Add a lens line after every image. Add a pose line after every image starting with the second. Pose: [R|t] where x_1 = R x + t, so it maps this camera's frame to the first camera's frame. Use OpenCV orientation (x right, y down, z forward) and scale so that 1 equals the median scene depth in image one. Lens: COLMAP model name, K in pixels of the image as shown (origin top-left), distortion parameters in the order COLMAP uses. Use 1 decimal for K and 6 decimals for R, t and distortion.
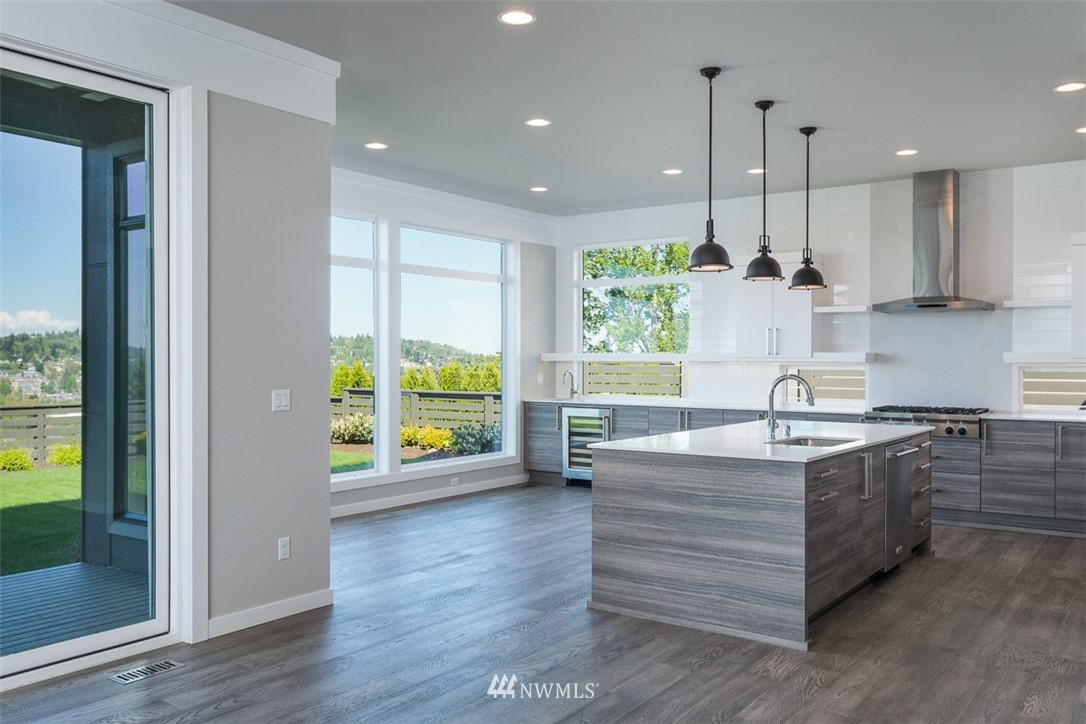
lens RADIAL K [[897.3, 0, 543.0], [0, 897.3, 362.0], [0, 0, 1]] dist [0.038416, -0.075031]
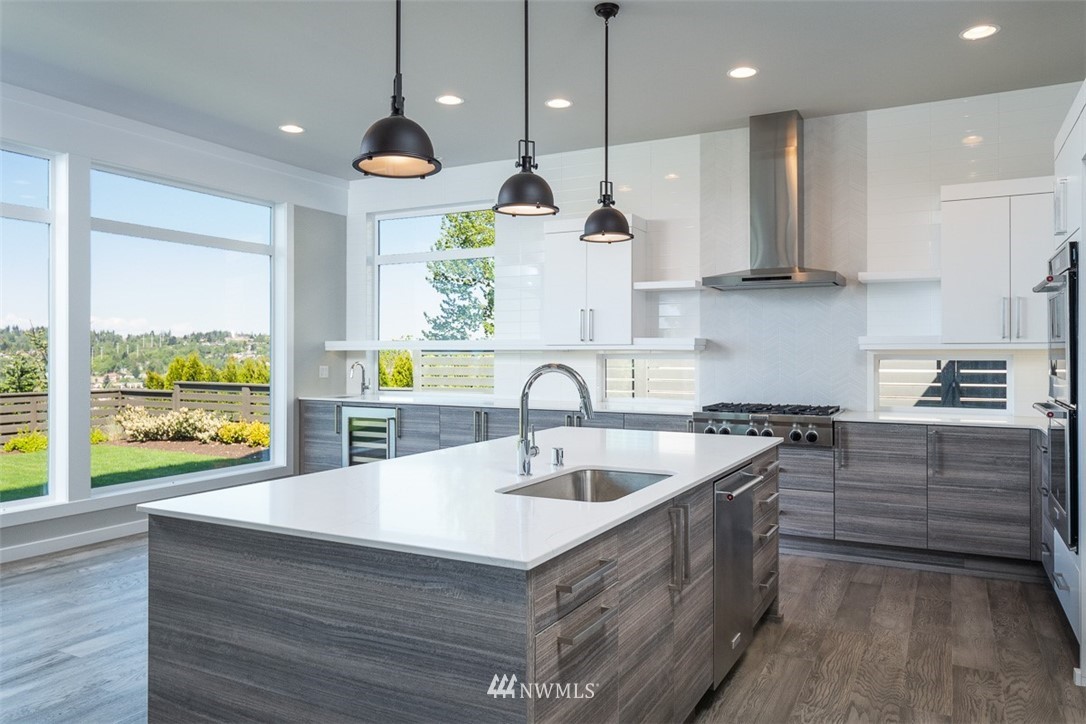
lens RADIAL K [[759.1, 0, 541.7], [0, 759.1, 348.7], [0, 0, 1]] dist [-0.004437, -0.000799]
pose [[0.991707, 0.000204, 0.128522, 0.140423], [0.001111, 0.999948, -0.010158, 0.006230], [-0.128517, 0.010217, 0.991655, 0.357242]]
